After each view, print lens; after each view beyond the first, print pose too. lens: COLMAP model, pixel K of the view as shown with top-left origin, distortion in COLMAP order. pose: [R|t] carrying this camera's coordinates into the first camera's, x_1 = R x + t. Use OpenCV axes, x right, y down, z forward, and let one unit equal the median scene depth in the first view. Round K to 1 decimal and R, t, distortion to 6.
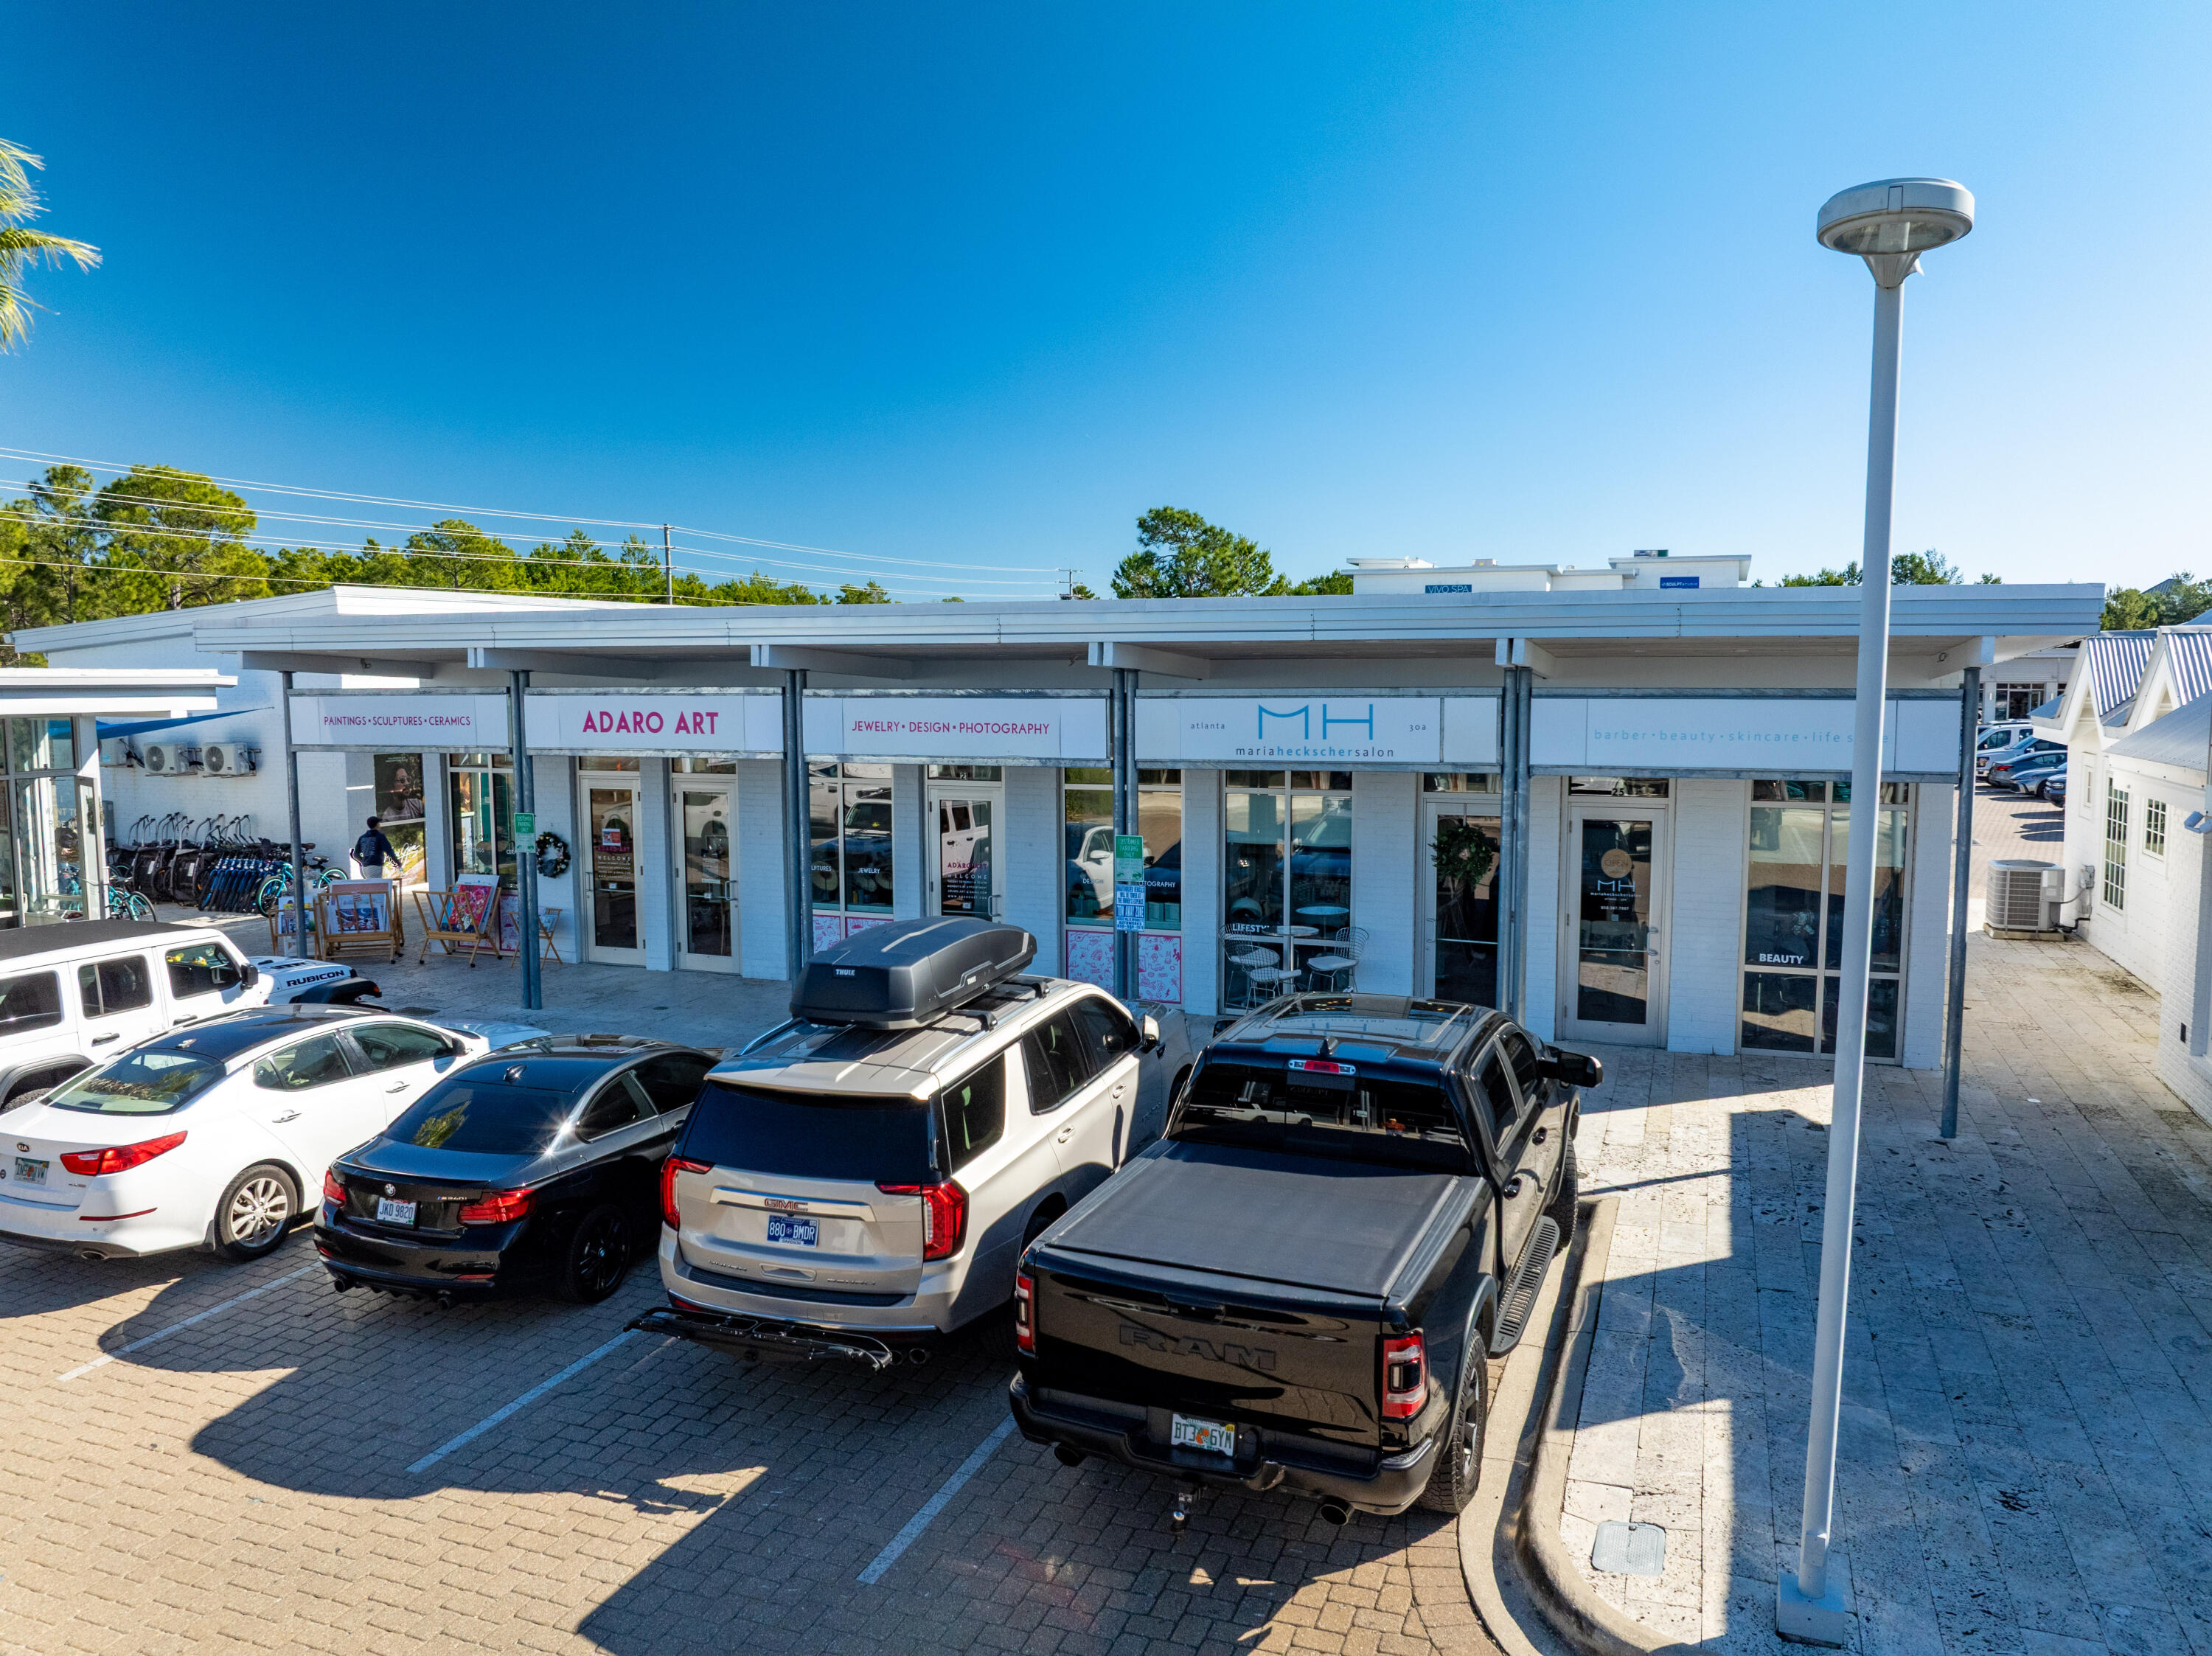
lens RADIAL K [[1552.6, 0, 1106.5], [0, 1552.6, 820.8], [0, 0, 1]] dist [-0.033968, -0.006135]
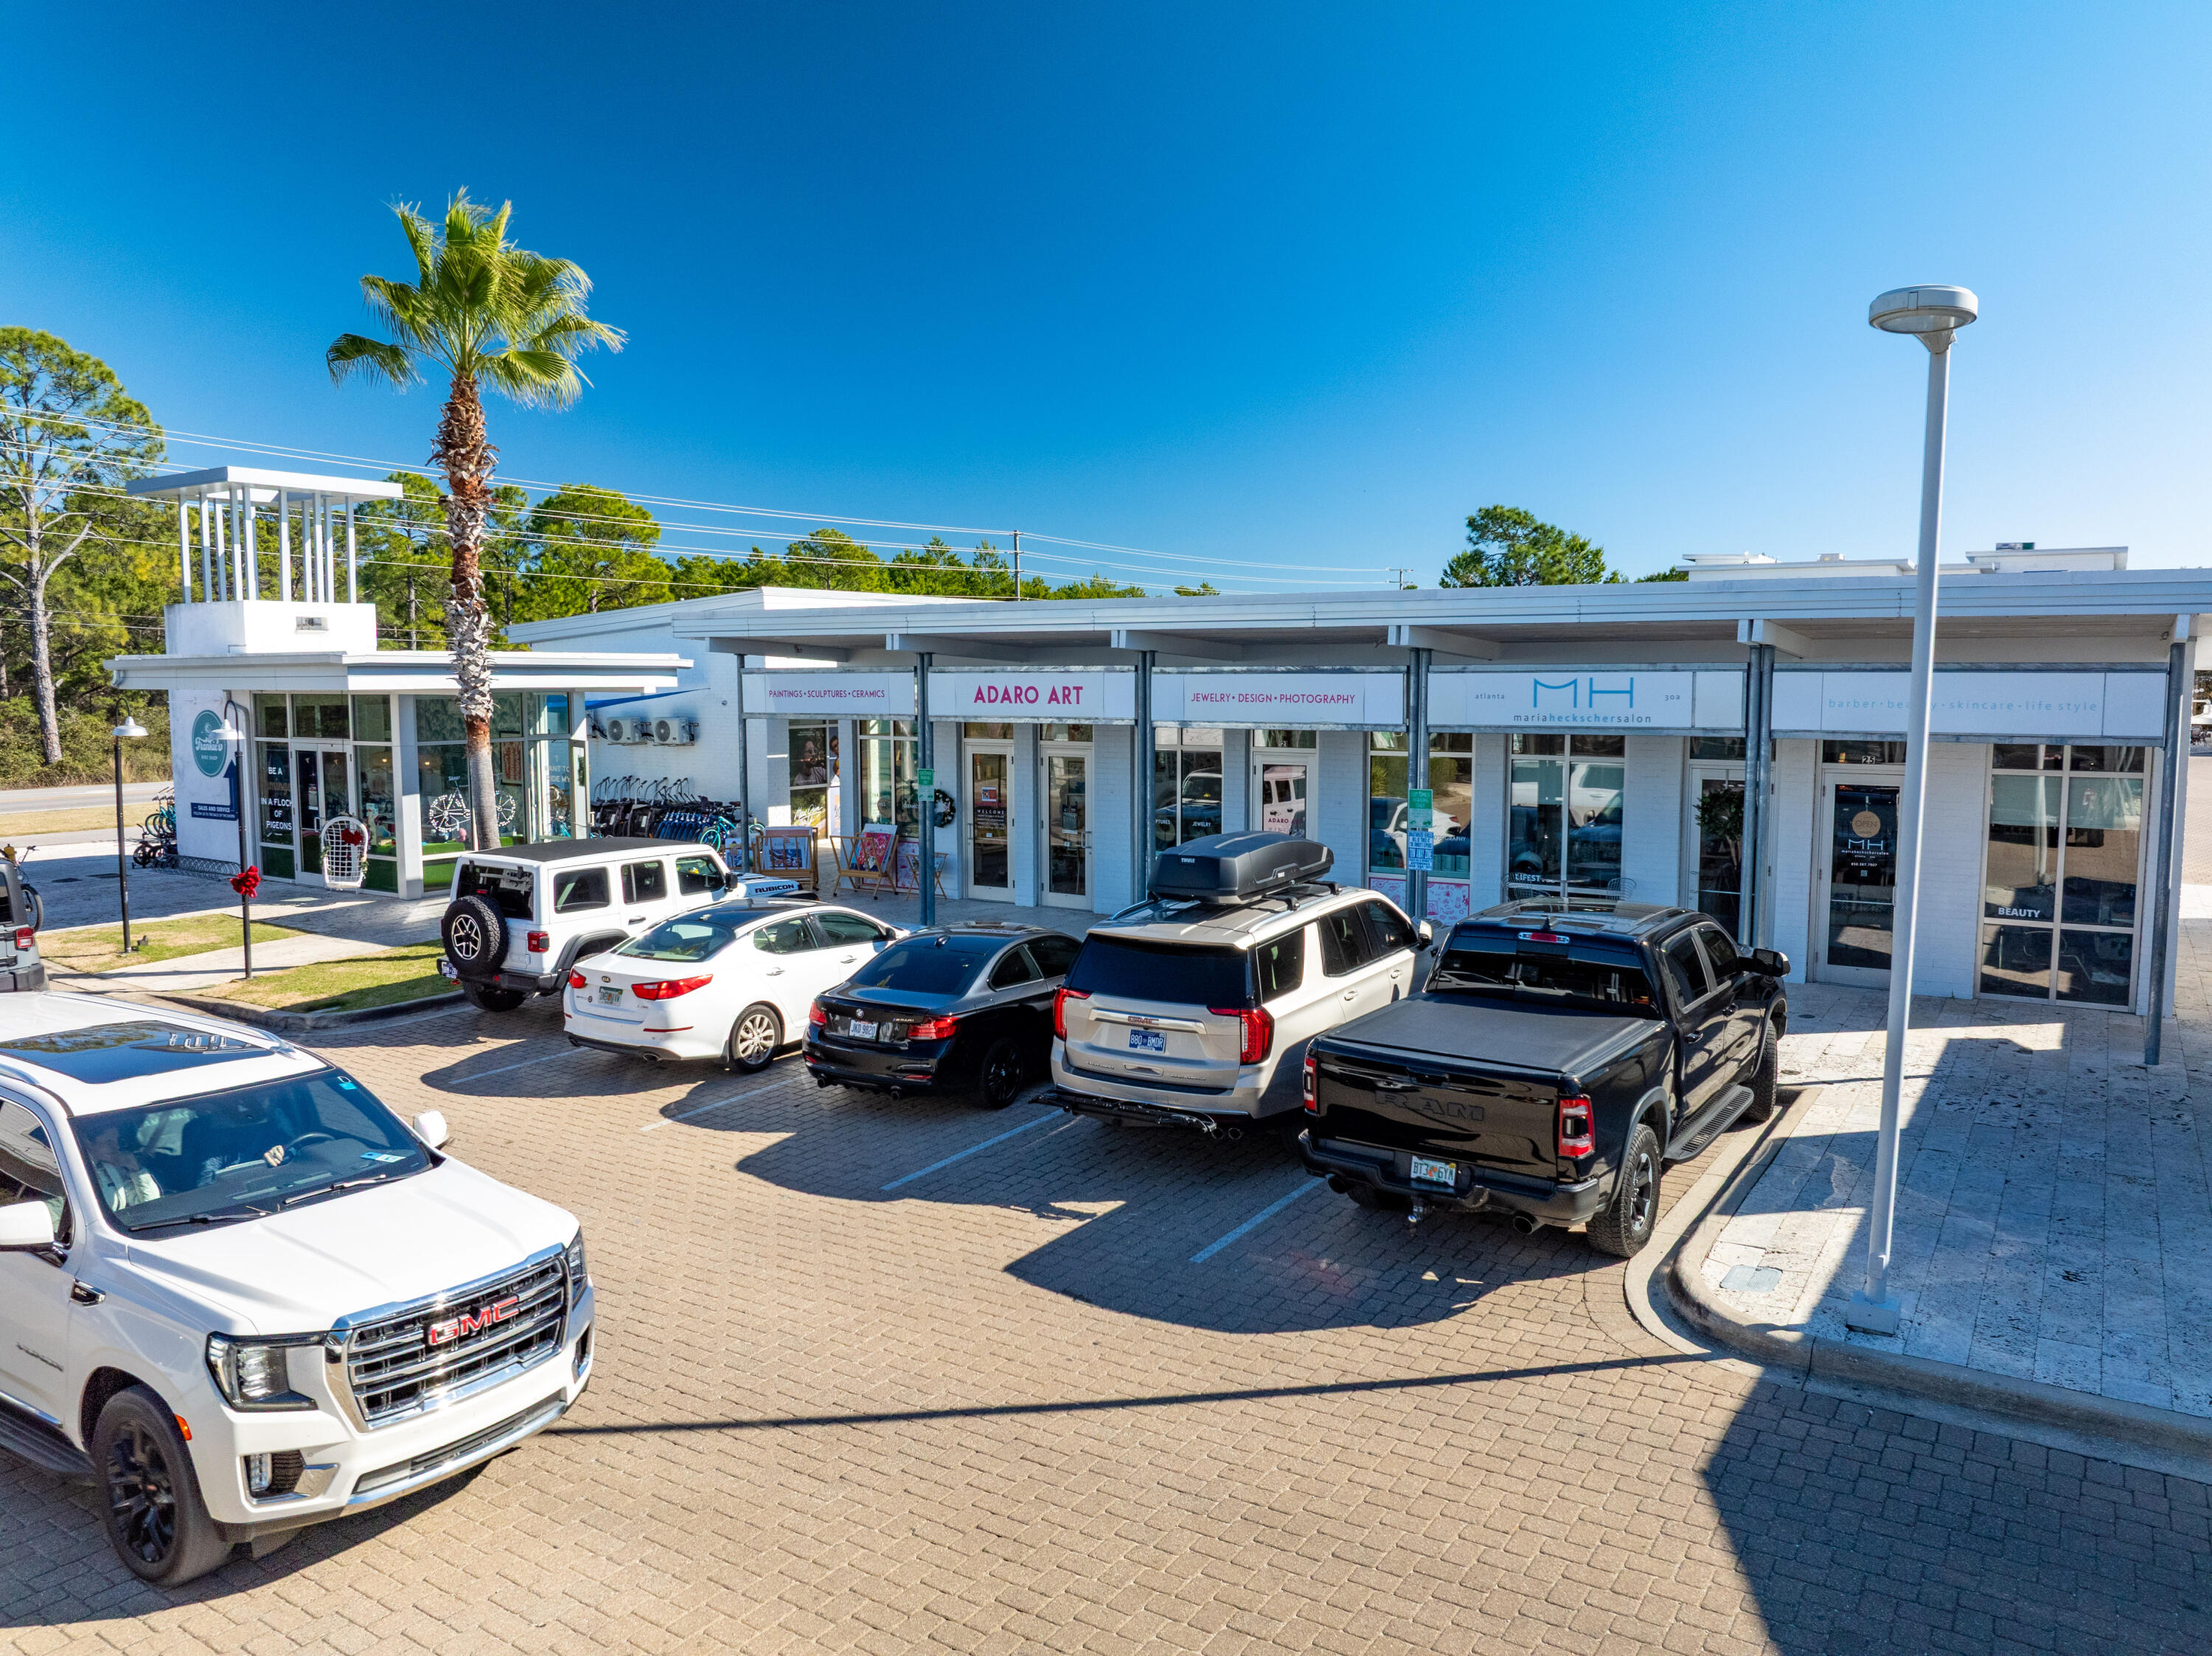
lens RADIAL K [[1552.6, 0, 1107.1], [0, 1552.6, 829.9], [0, 0, 1]] dist [-0.033968, -0.006135]
pose [[0.977934, 0.022694, -0.207680, 0.032279], [-0.021662, 0.999739, 0.007244, 0.045188], [0.207790, -0.002585, 0.978170, -0.253859]]
